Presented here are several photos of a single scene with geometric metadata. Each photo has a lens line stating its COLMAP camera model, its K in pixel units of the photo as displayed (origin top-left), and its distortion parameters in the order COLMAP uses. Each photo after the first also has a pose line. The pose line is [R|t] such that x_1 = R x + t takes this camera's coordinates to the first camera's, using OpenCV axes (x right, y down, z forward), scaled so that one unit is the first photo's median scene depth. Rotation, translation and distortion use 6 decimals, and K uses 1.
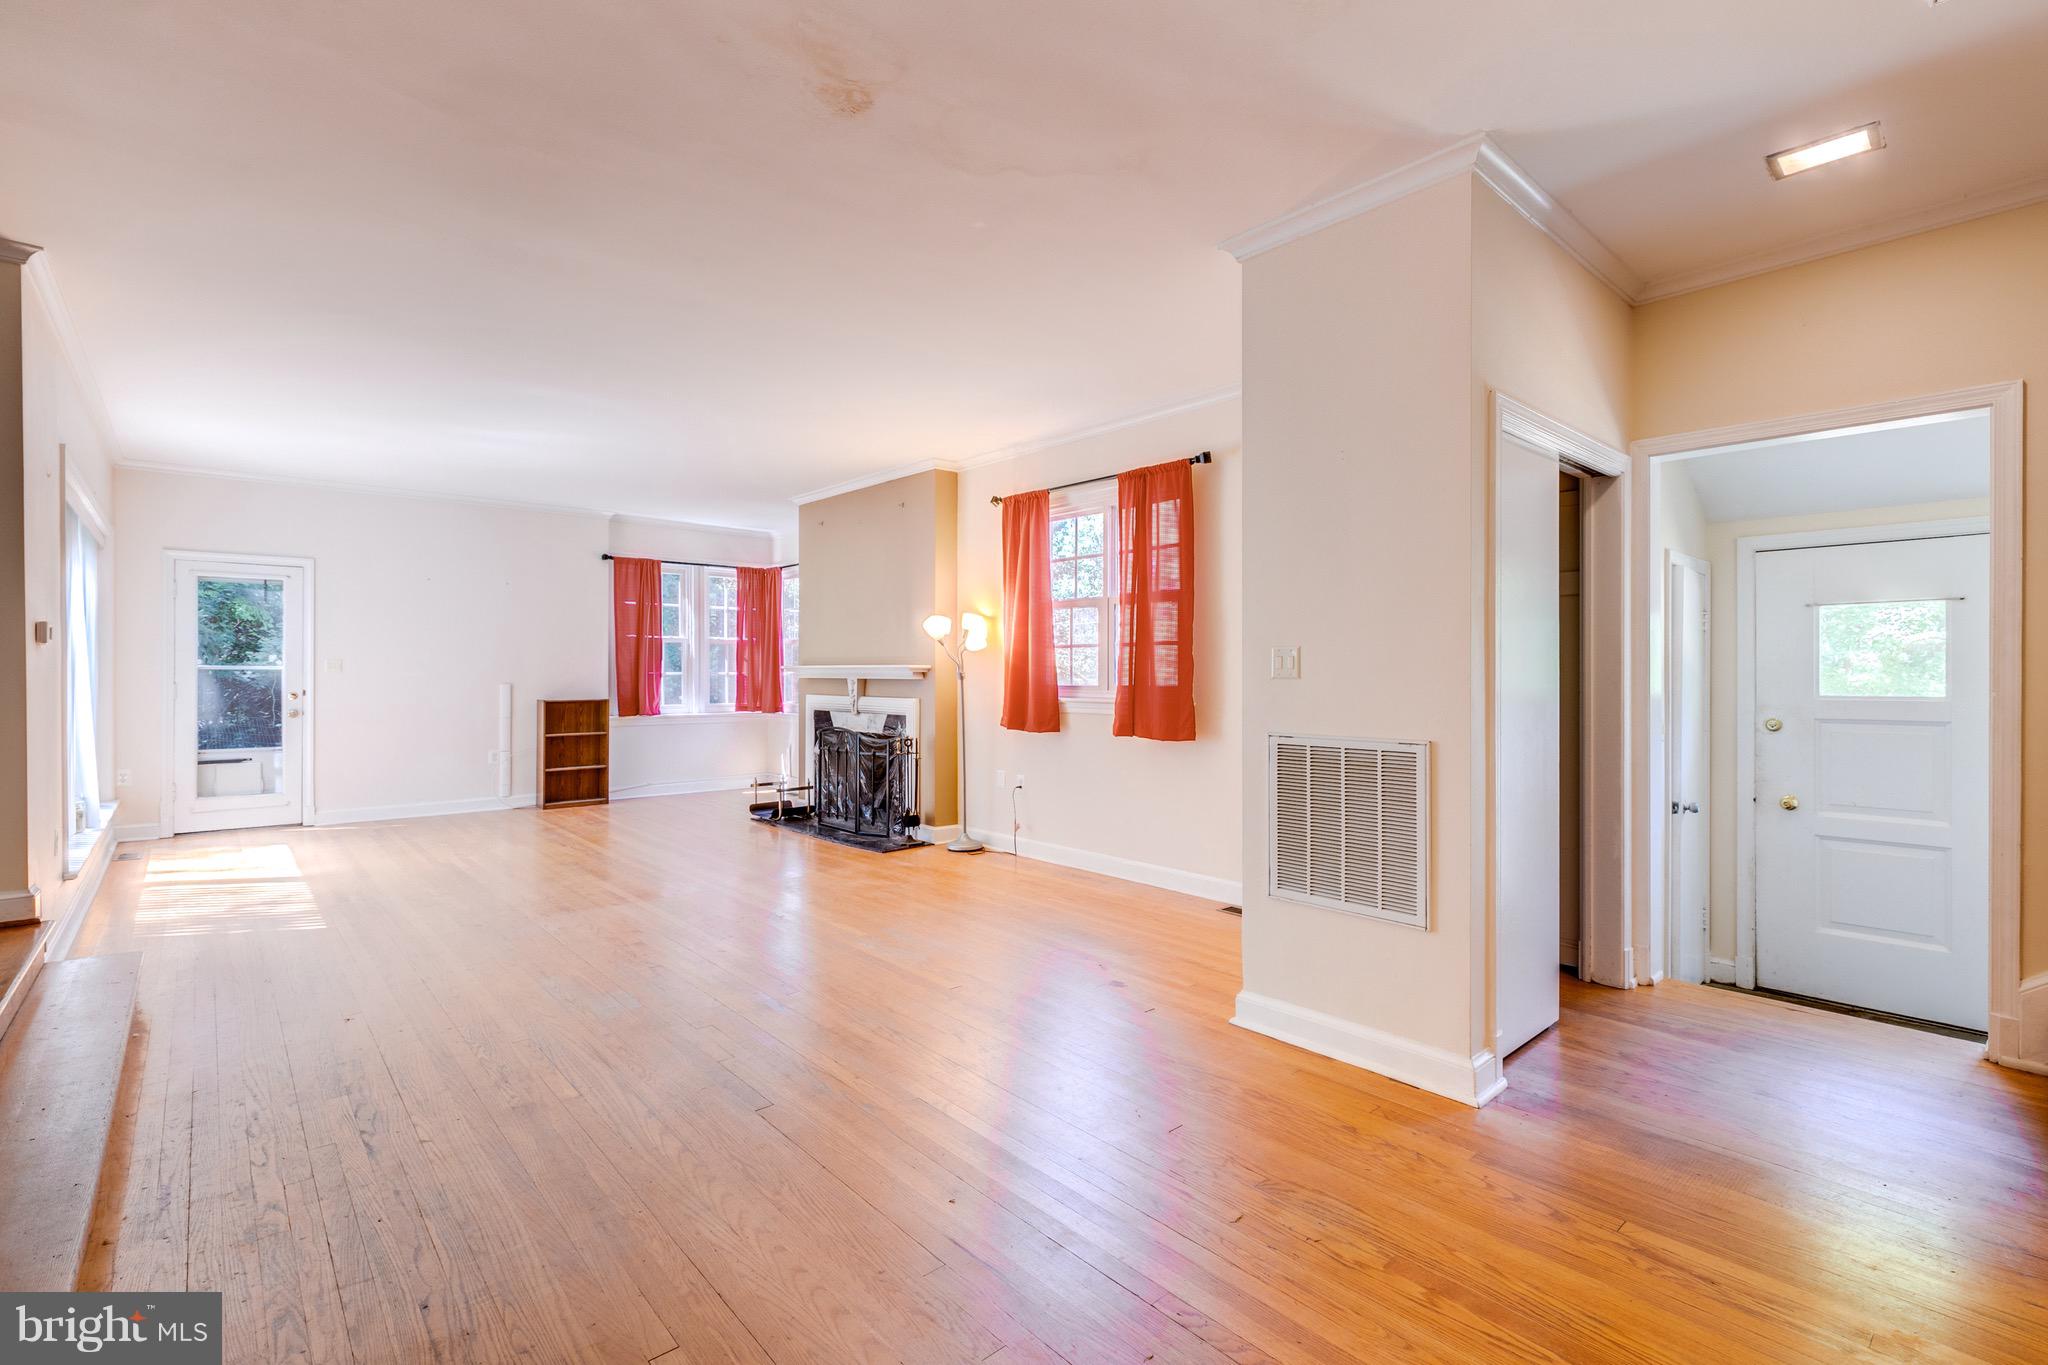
lens RADIAL K [[929.4, 0, 1030.5], [0, 929.4, 676.4], [0, 0, 1]] dist [0.002027, -0.000148]
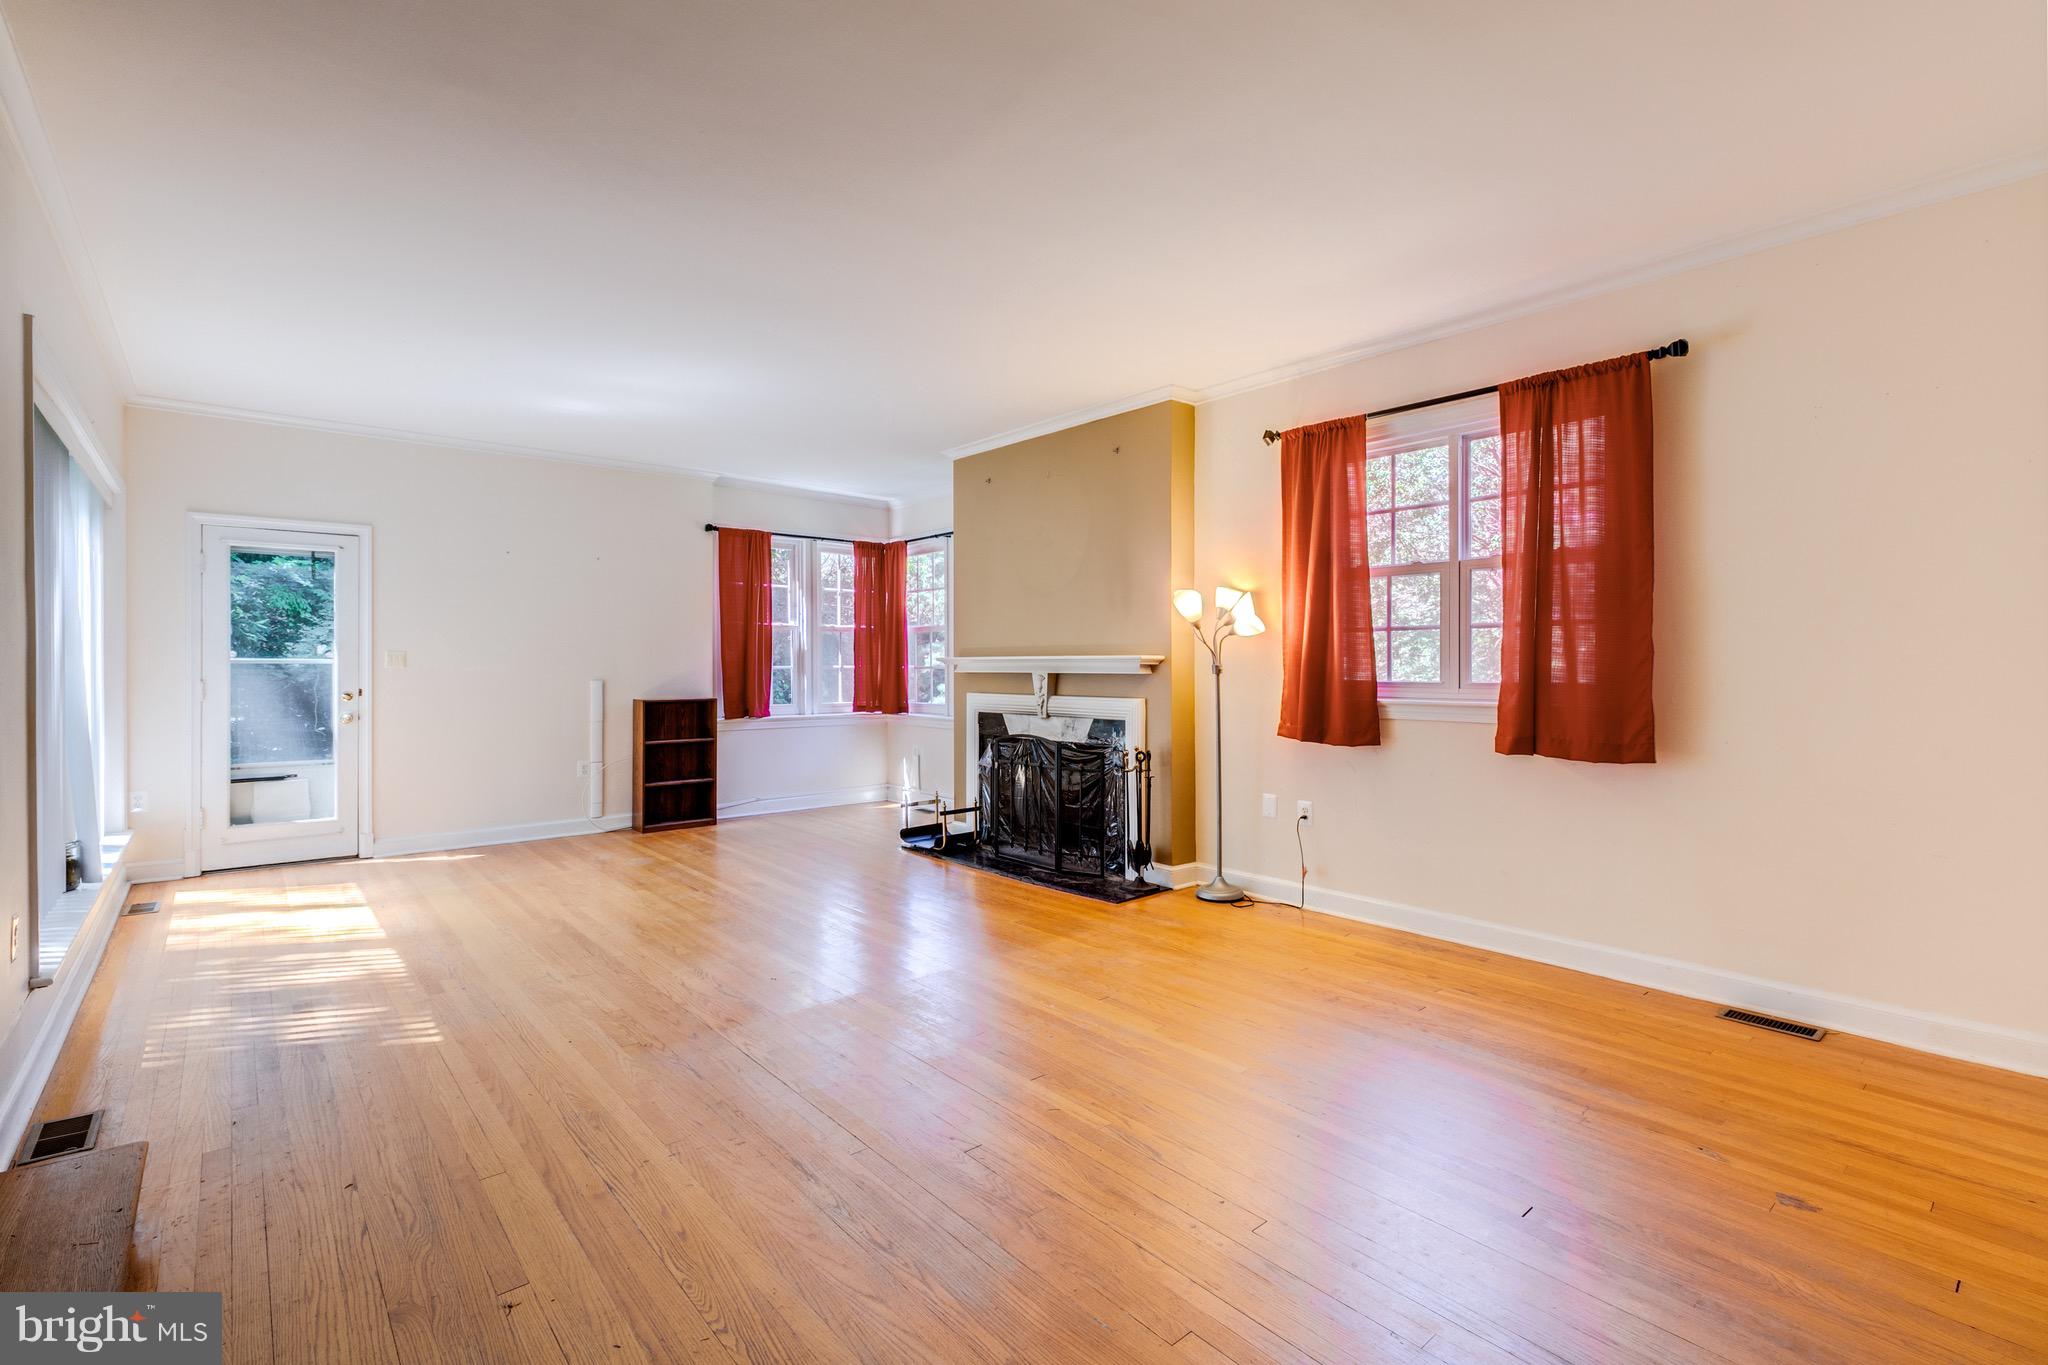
lens RADIAL K [[937.2, 0, 1030.3], [0, 937.2, 670.5], [0, 0, 1]] dist [0.002827, -0.000140]
pose [[0.999738, -0.002384, -0.022763, -0.184907], [0.002406, 0.999997, 0.000922, -0.000678], [0.022761, -0.000977, 0.999740, 0.204137]]
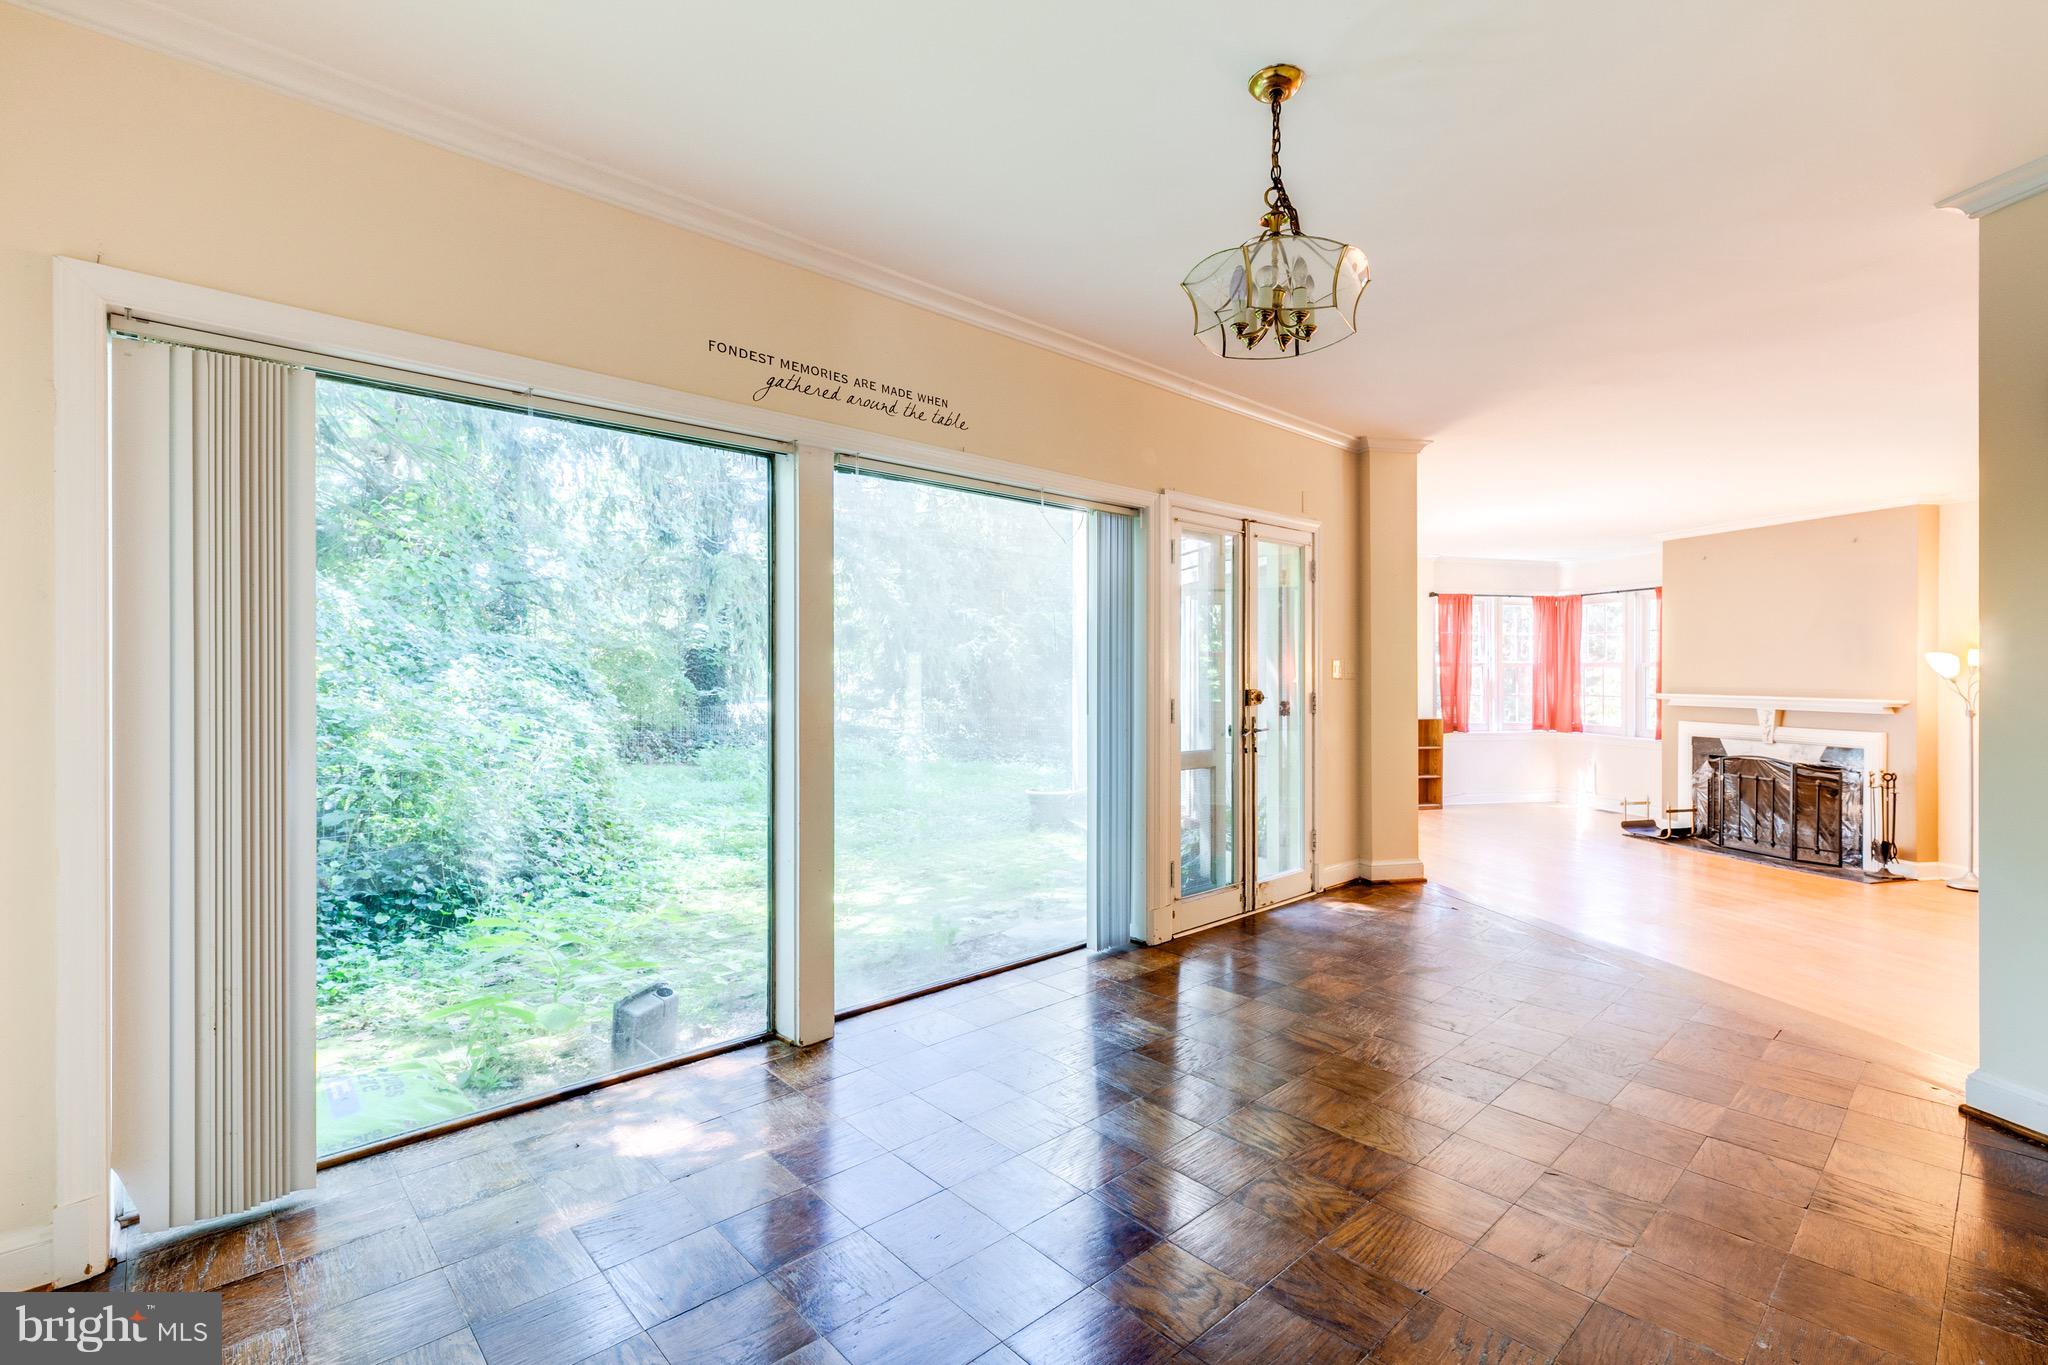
lens RADIAL K [[929.4, 0, 1030.5], [0, 929.4, 676.4], [0, 0, 1]] dist [0.002027, -0.000148]
pose [[0.880154, 0.004306, -0.474669, -0.428469], [-0.002824, 0.999989, 0.003834, -0.036635], [0.474680, -0.002034, 0.880156, -0.309113]]
